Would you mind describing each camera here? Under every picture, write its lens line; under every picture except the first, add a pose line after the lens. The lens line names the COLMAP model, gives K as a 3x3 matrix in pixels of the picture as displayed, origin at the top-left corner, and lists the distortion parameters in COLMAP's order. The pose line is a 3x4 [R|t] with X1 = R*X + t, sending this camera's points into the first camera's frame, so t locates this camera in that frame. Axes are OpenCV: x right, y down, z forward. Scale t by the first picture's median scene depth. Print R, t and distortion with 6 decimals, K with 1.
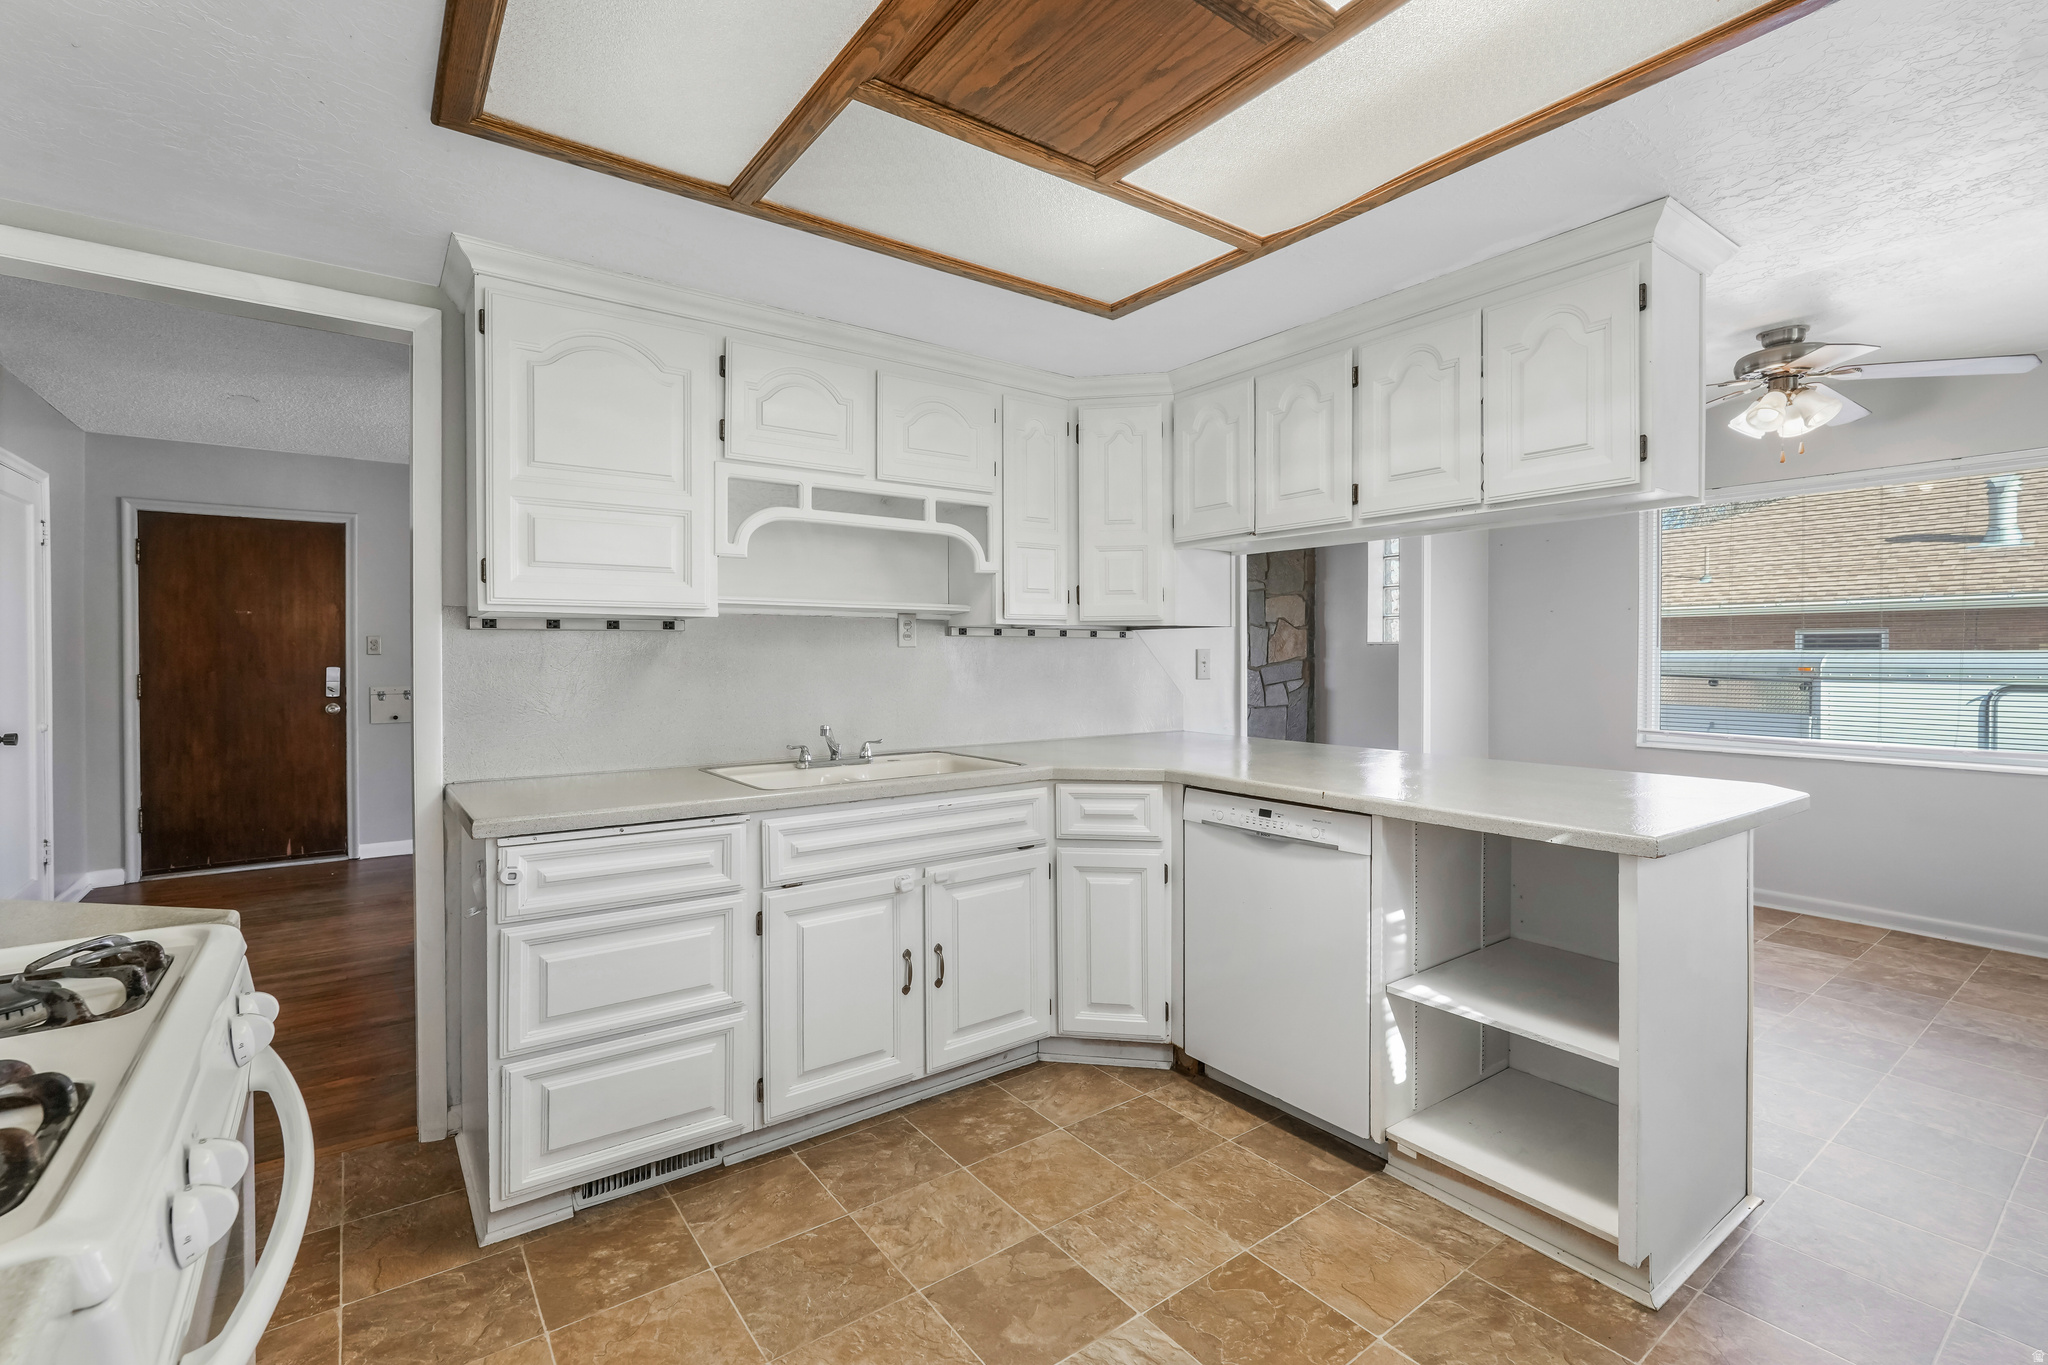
lens RADIAL K [[890.5, 0, 1009.4], [0, 890.5, 672.9], [0, 0, 1]] dist [-0.007284, -0.000059]
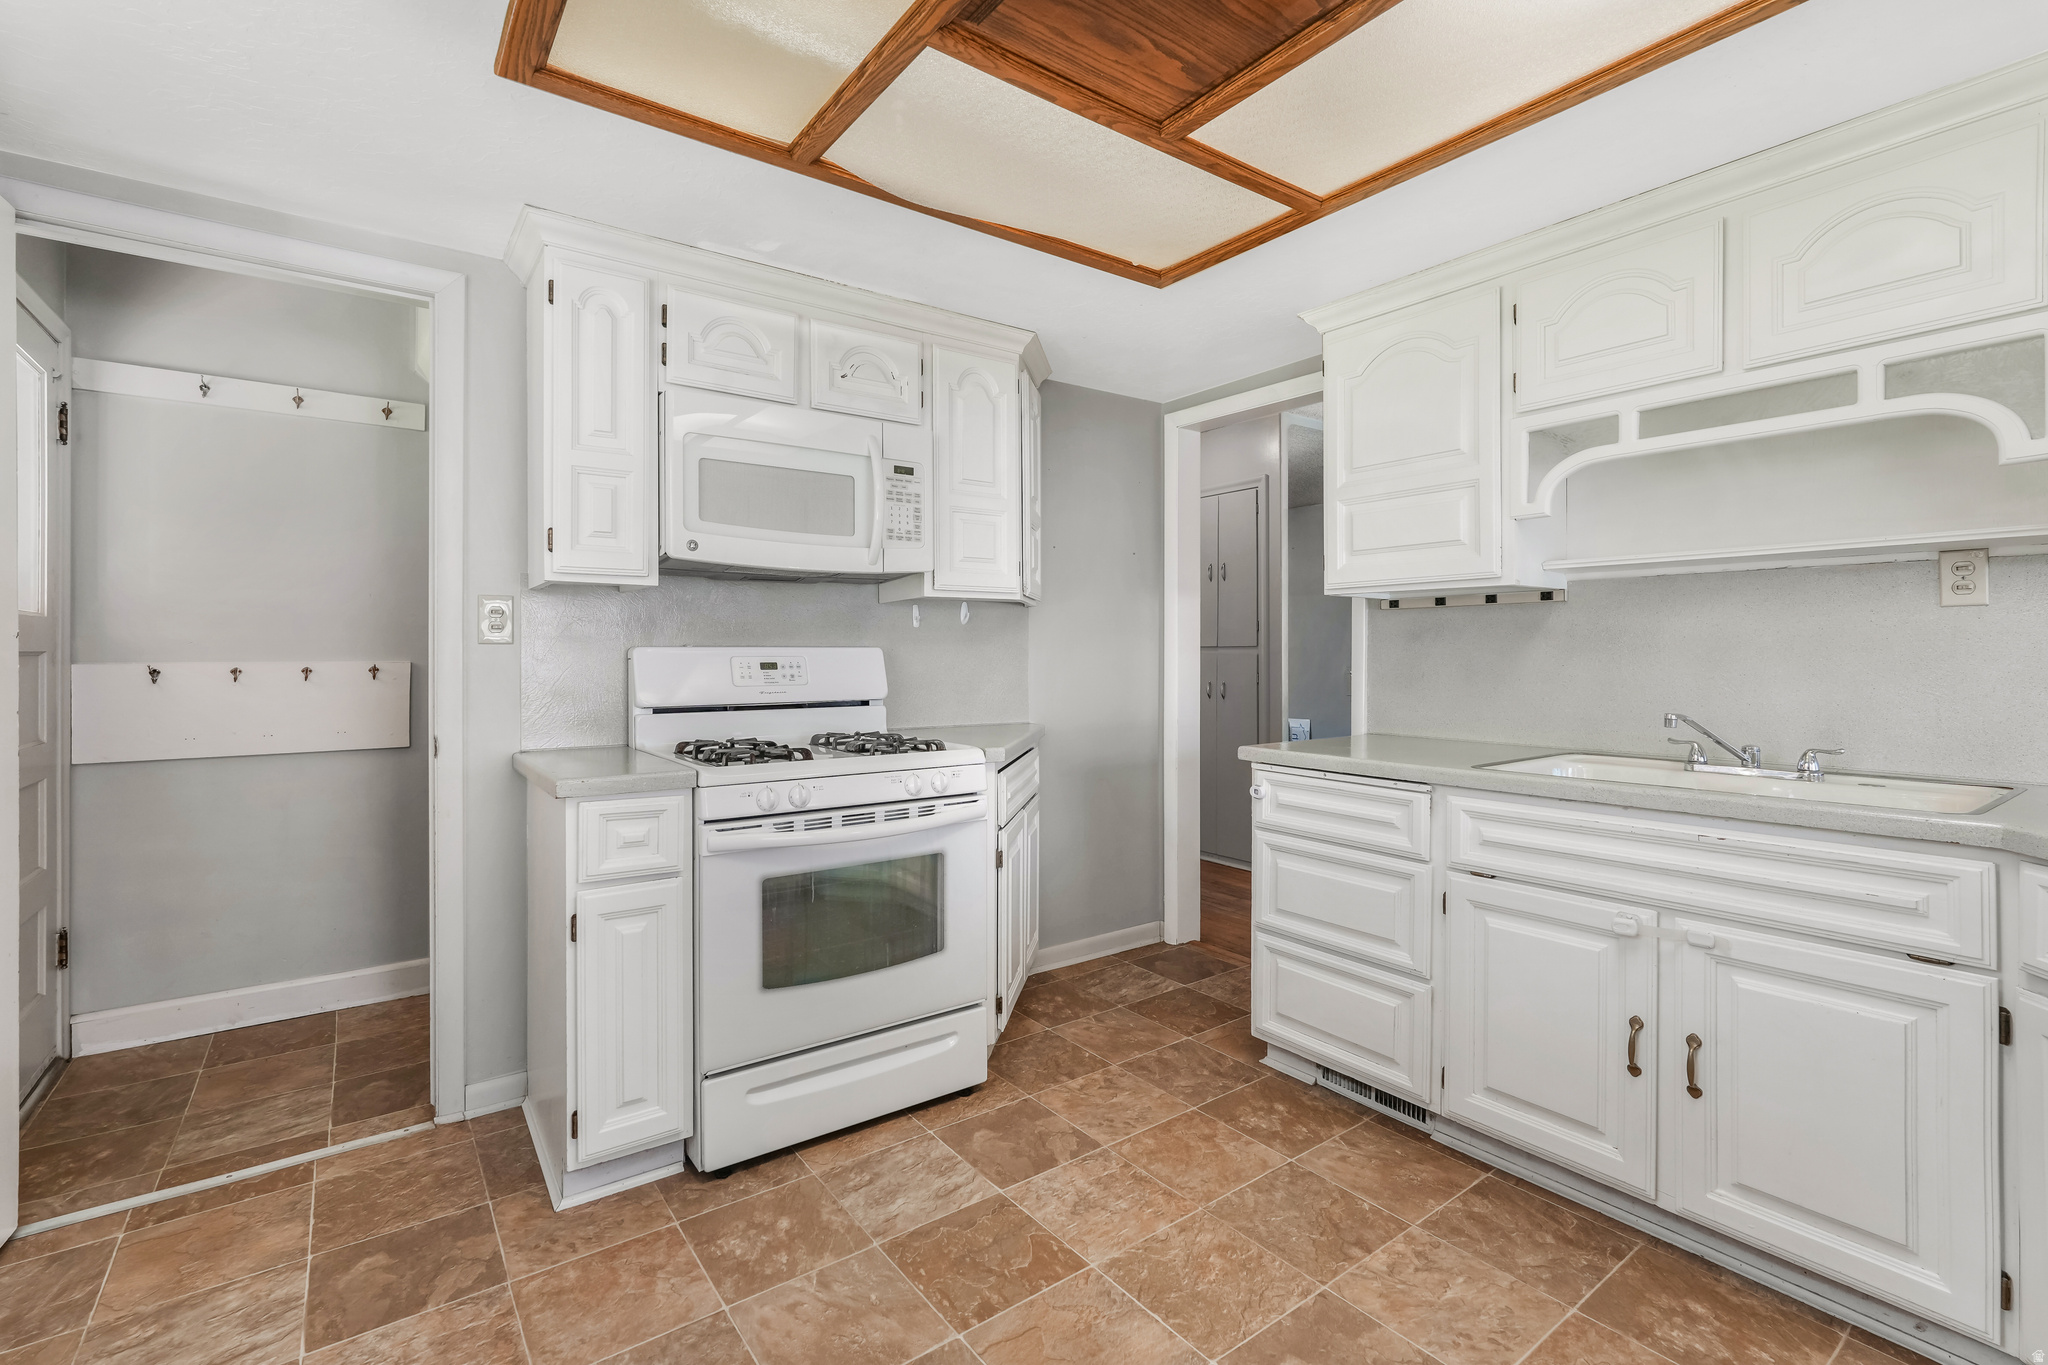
lens RADIAL K [[908.2, 0, 1013.8], [0, 908.2, 641.1], [0, 0, 1]] dist [-0.021948, 0.001039]
pose [[0.005259, -0.002767, -0.999982, 0.712595], [-0.007447, 0.999968, -0.002806, 0.004550], [0.999958, 0.007461, 0.005238, 0.540897]]
